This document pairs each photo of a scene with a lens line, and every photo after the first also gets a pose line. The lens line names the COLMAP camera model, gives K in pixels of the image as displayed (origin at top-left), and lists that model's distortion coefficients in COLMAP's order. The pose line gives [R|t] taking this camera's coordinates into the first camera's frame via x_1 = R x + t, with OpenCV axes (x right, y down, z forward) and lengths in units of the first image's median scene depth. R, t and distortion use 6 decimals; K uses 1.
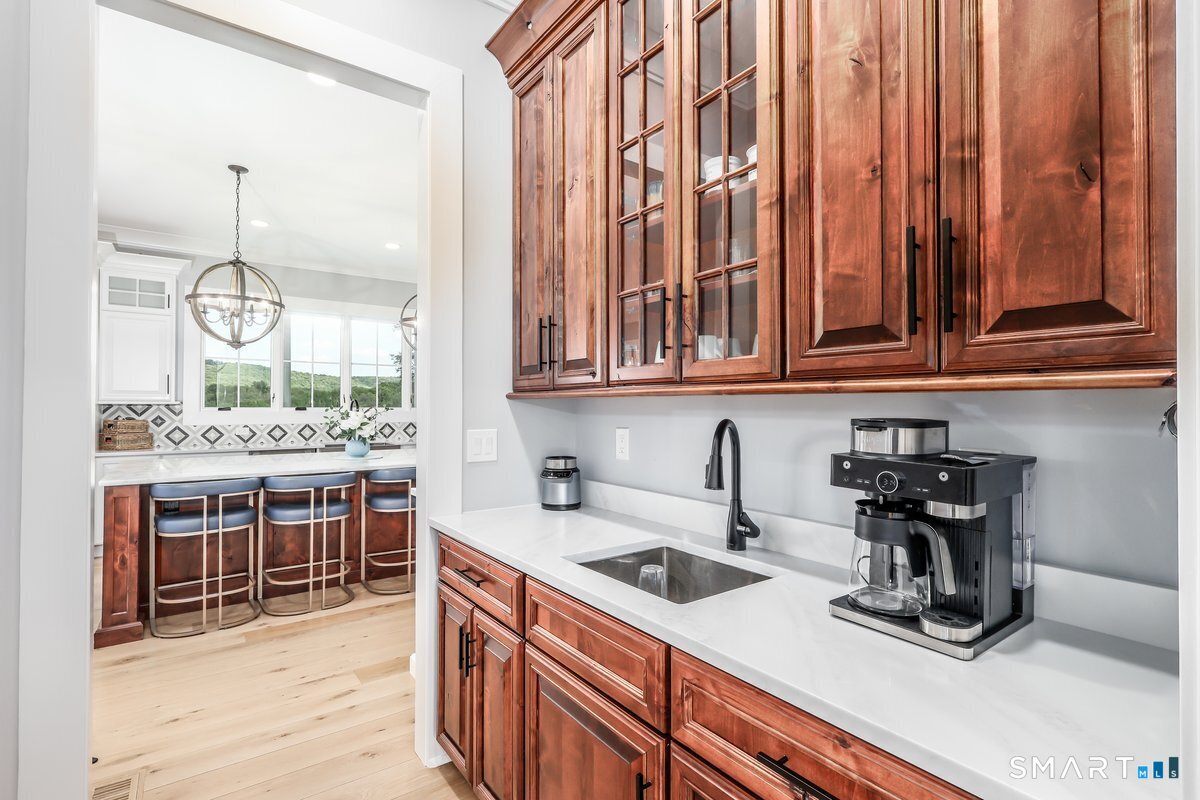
lens RADIAL K [[560.0, 0, 600.0], [0, 560.0, 400.0], [0, 0, 1]] dist [-0.001803, 0.000020]
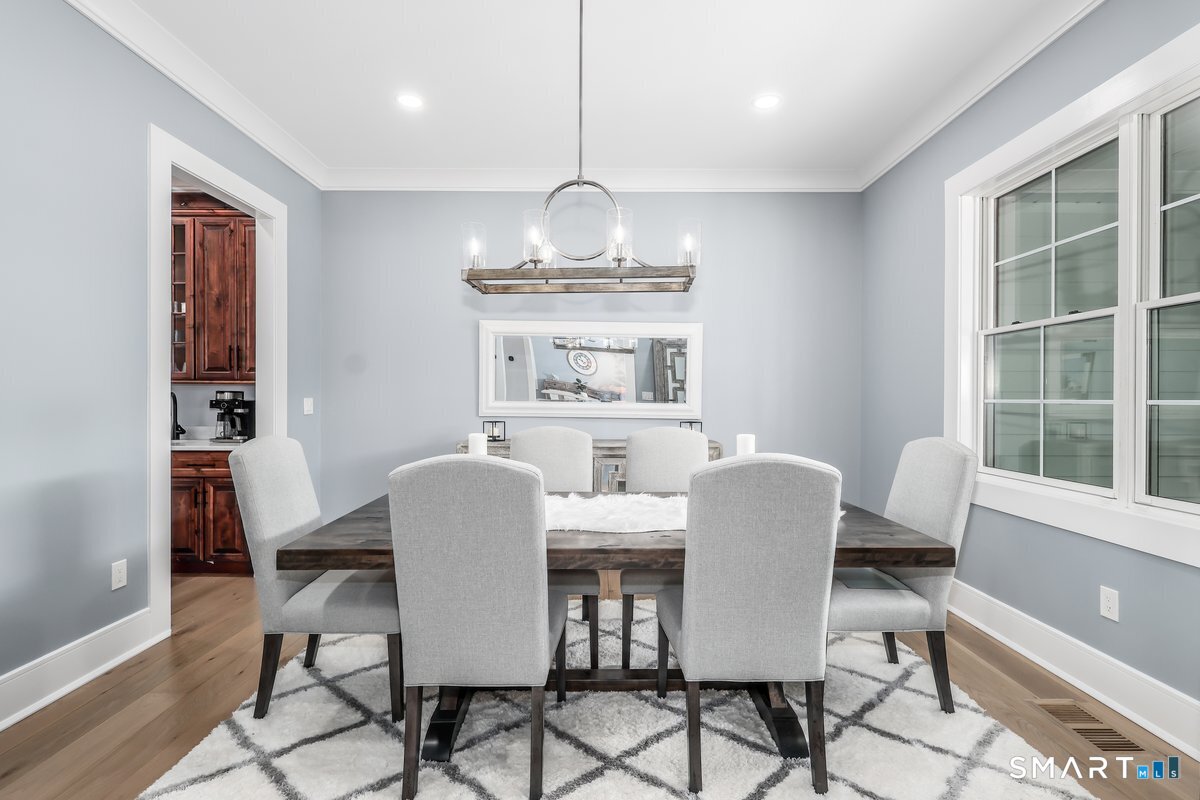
lens RADIAL K [[560.0, 0, 600.0], [0, 560.0, 400.0], [0, 0, 1]] dist [-0.001803, 0.000020]
pose [[0.591901, -0.004199, 0.806000, -1.075255], [-0.010898, 0.999853, 0.013212, 0.018336], [-0.805937, -0.016603, 0.591768, -3.368453]]
